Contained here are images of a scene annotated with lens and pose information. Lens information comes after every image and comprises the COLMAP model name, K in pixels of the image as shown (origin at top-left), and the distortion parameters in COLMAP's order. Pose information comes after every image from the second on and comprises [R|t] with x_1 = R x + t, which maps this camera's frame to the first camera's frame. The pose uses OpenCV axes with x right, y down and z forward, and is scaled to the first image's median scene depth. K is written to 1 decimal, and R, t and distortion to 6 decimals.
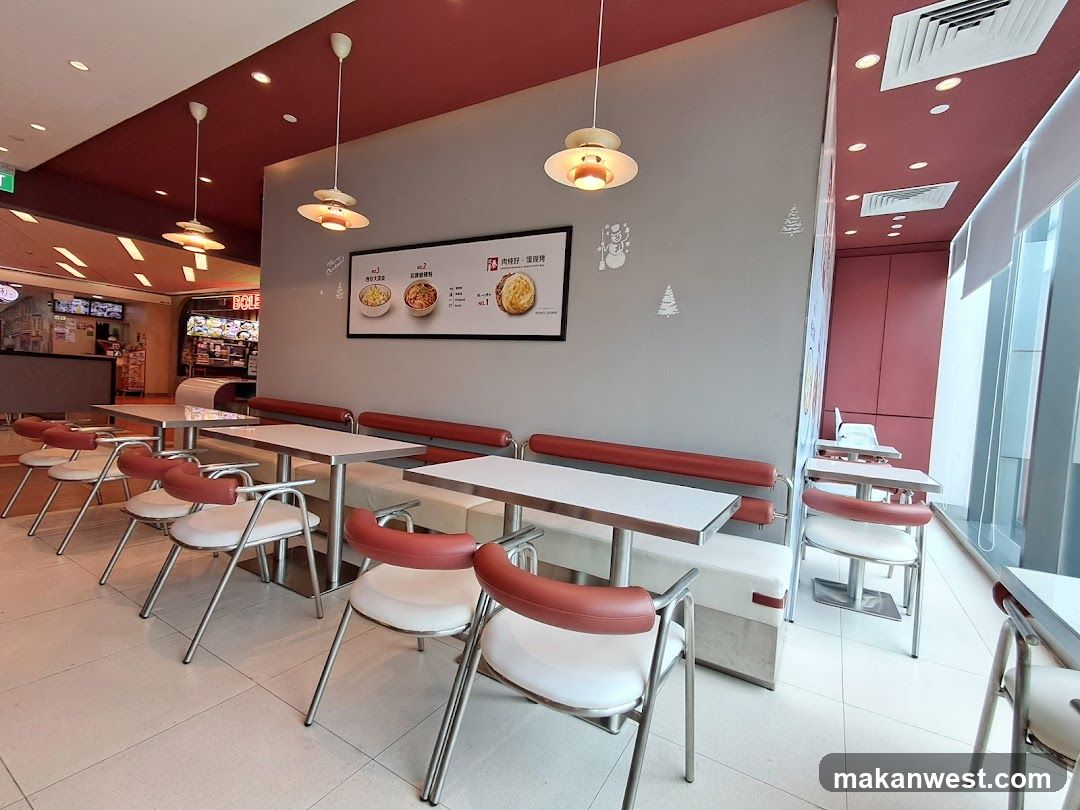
lens RADIAL K [[489.5, 0, 539.5], [0, 489.5, 403.4], [0, 0, 1]] dist [0.002390, 0.000183]
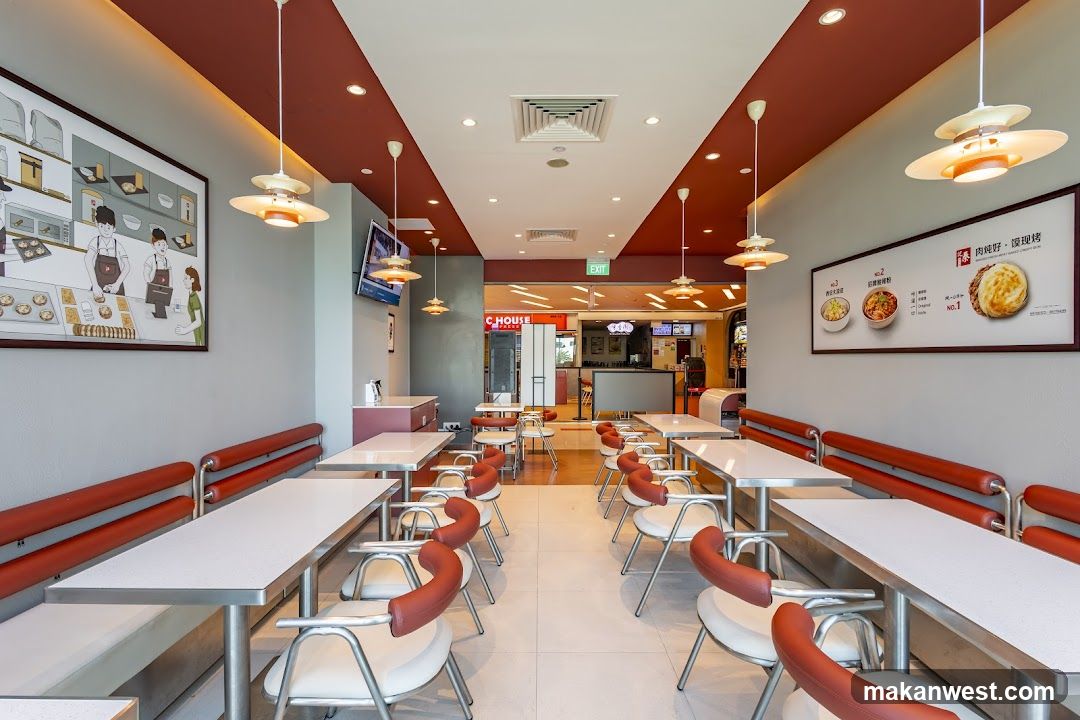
lens RADIAL K [[492.9, 0, 536.8], [0, 492.9, 363.3], [0, 0, 1]] dist [0.003672, -0.000315]
pose [[0.506689, -0.051940, -0.860563, 0.219820], [-0.007039, 0.997901, -0.064374, -0.054257], [0.862100, 0.038675, 0.505259, 0.010258]]
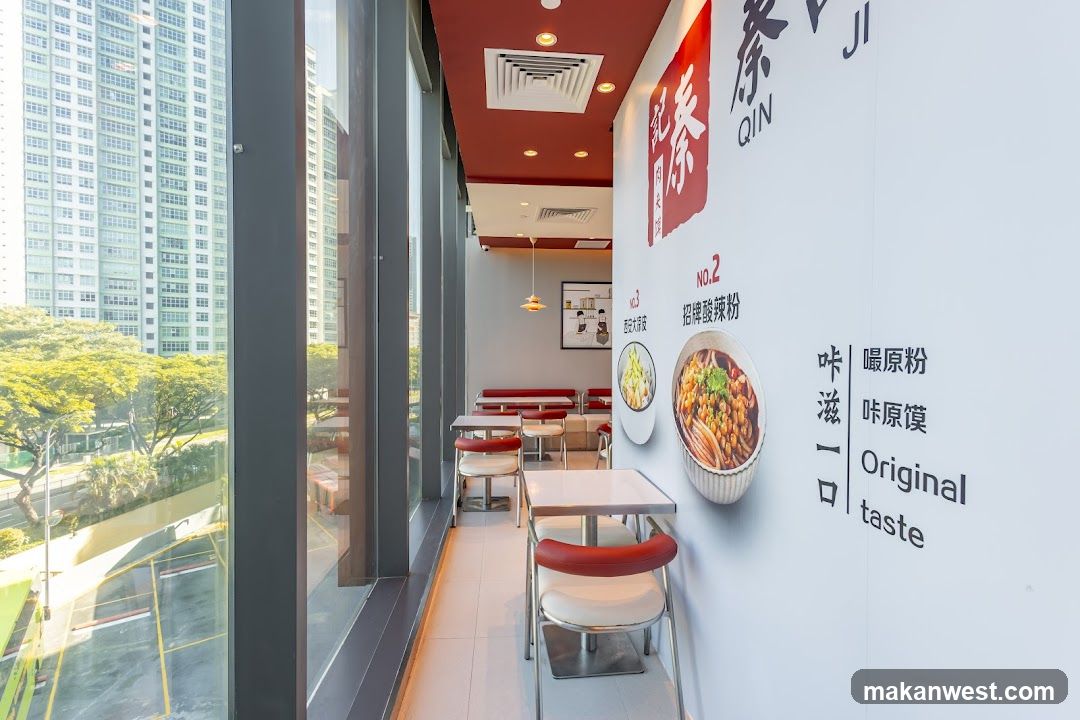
lens RADIAL K [[492.9, 0, 546.6], [0, 492.9, 358.4], [0, 0, 1]] dist [0.003672, -0.000315]
pose [[0.571512, -0.044648, -0.819378, -0.106859], [-0.007339, 0.998201, -0.059511, -0.237118], [0.820561, 0.040025, 0.570156, 0.850273]]
